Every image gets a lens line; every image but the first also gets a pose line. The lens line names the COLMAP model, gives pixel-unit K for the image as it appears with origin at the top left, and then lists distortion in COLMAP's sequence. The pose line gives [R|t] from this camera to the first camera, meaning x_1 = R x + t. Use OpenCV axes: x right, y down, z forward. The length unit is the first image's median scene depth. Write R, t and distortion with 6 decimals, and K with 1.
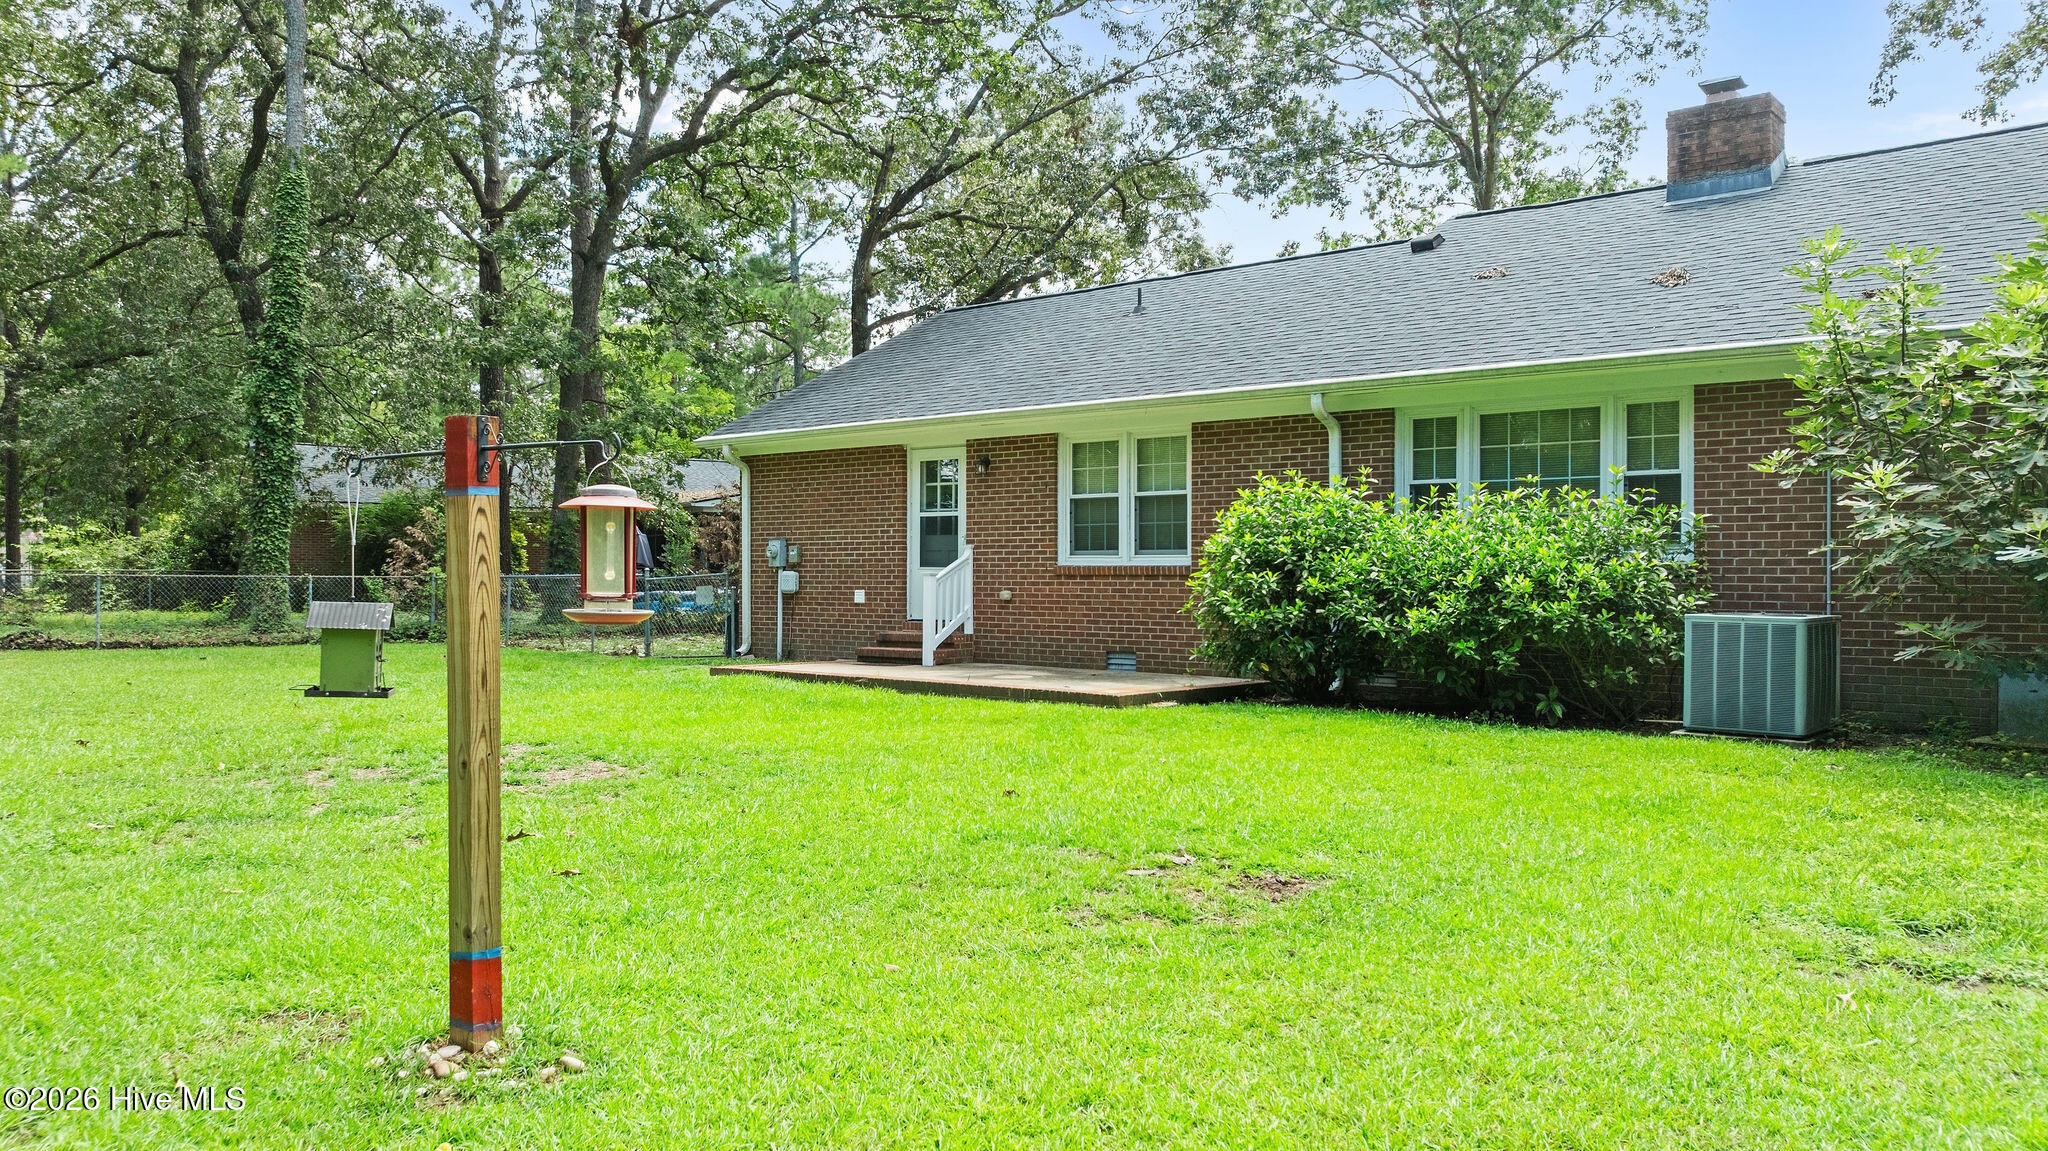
lens RADIAL K [[1467.3, 0, 1024.0], [0, 1467.3, 575.5], [0, 0, 1]] dist [-0.054323, 0.062980]
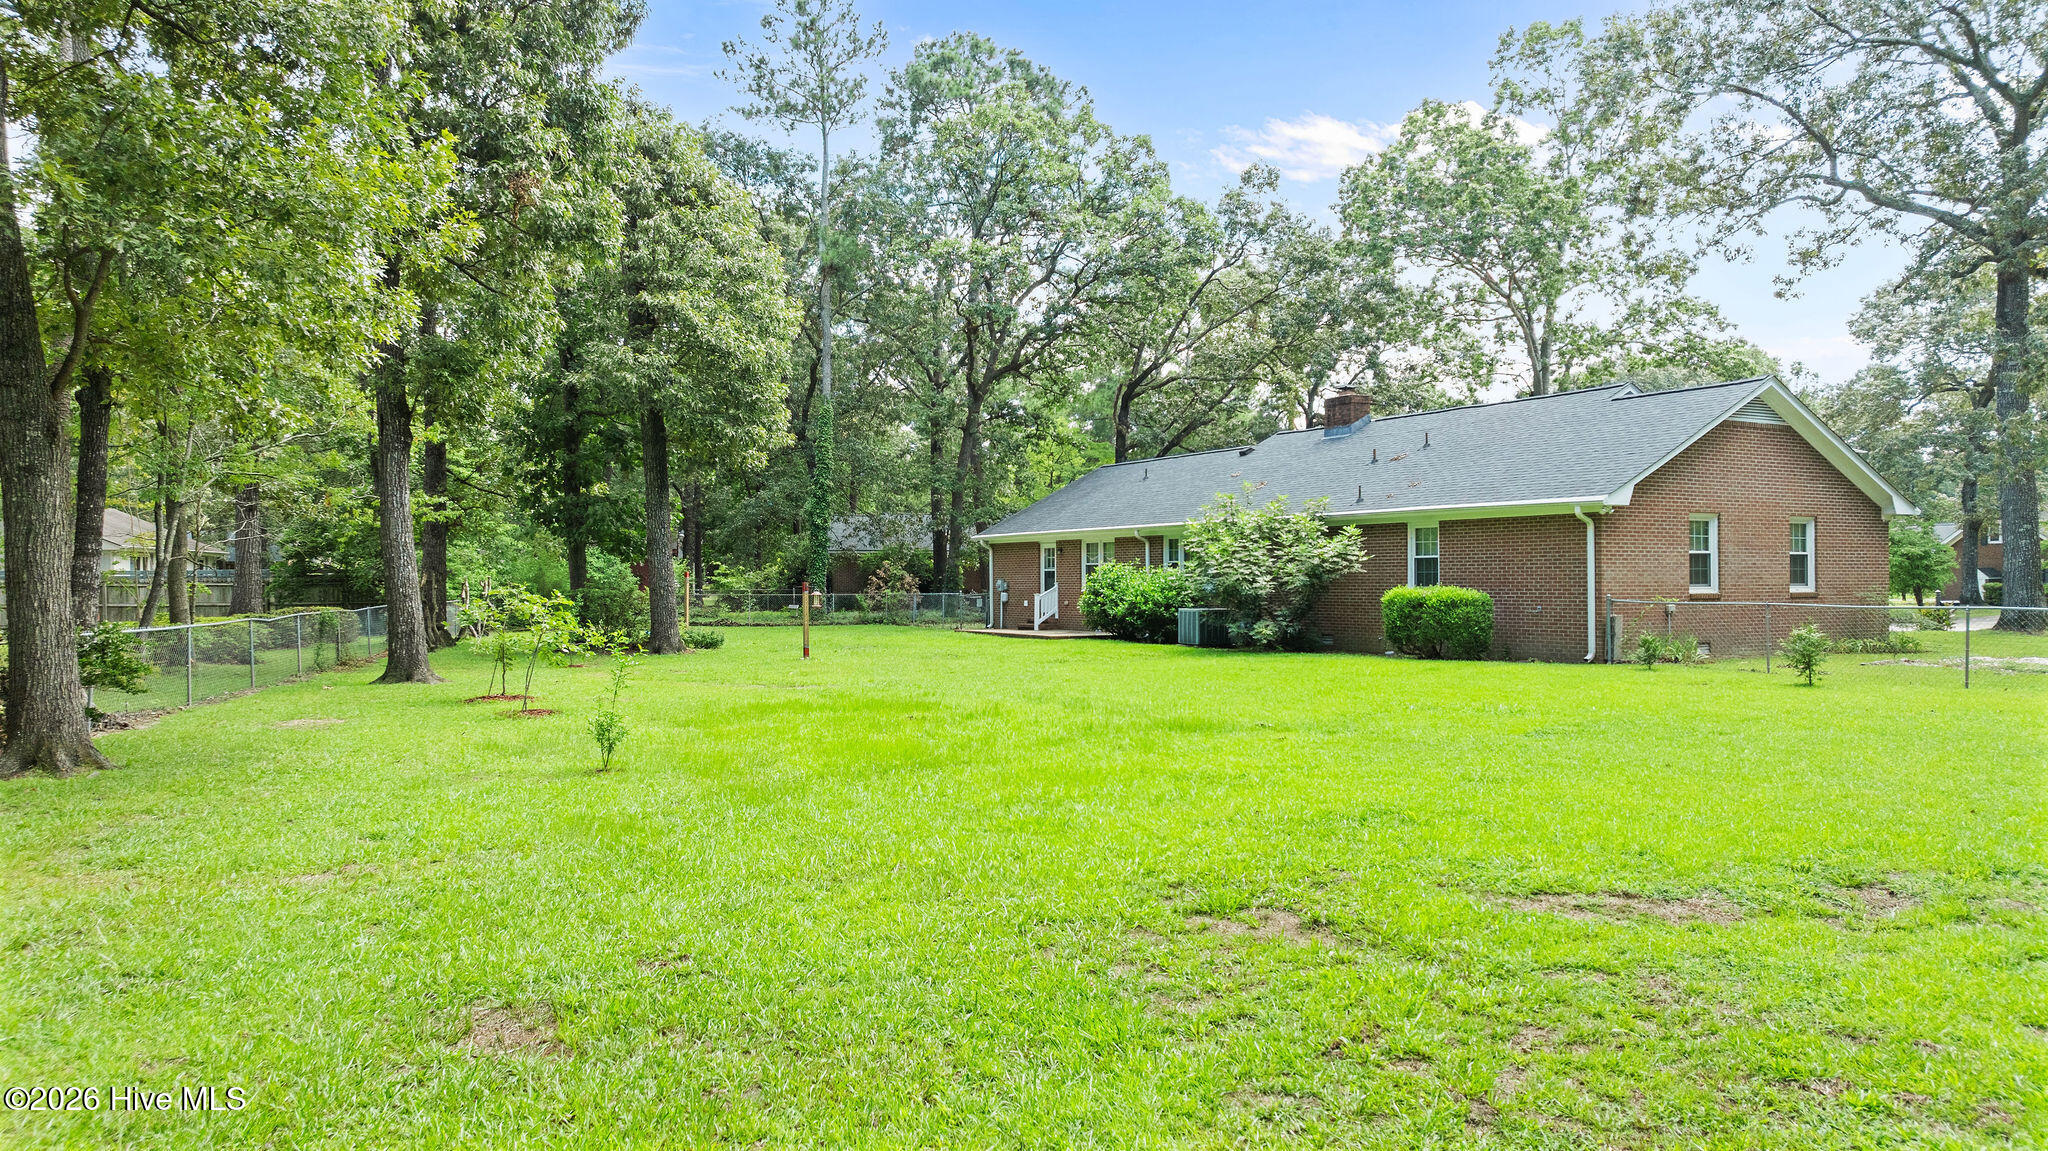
lens RADIAL K [[1467.3, 0, 1024.0], [0, 1467.3, 575.5], [0, 0, 1]] dist [-0.054323, 0.062980]
pose [[0.933374, -0.008334, -0.358807, 0.830627], [0.006811, 0.999962, -0.005509, -0.020231], [0.358840, 0.002698, 0.933395, -1.396202]]
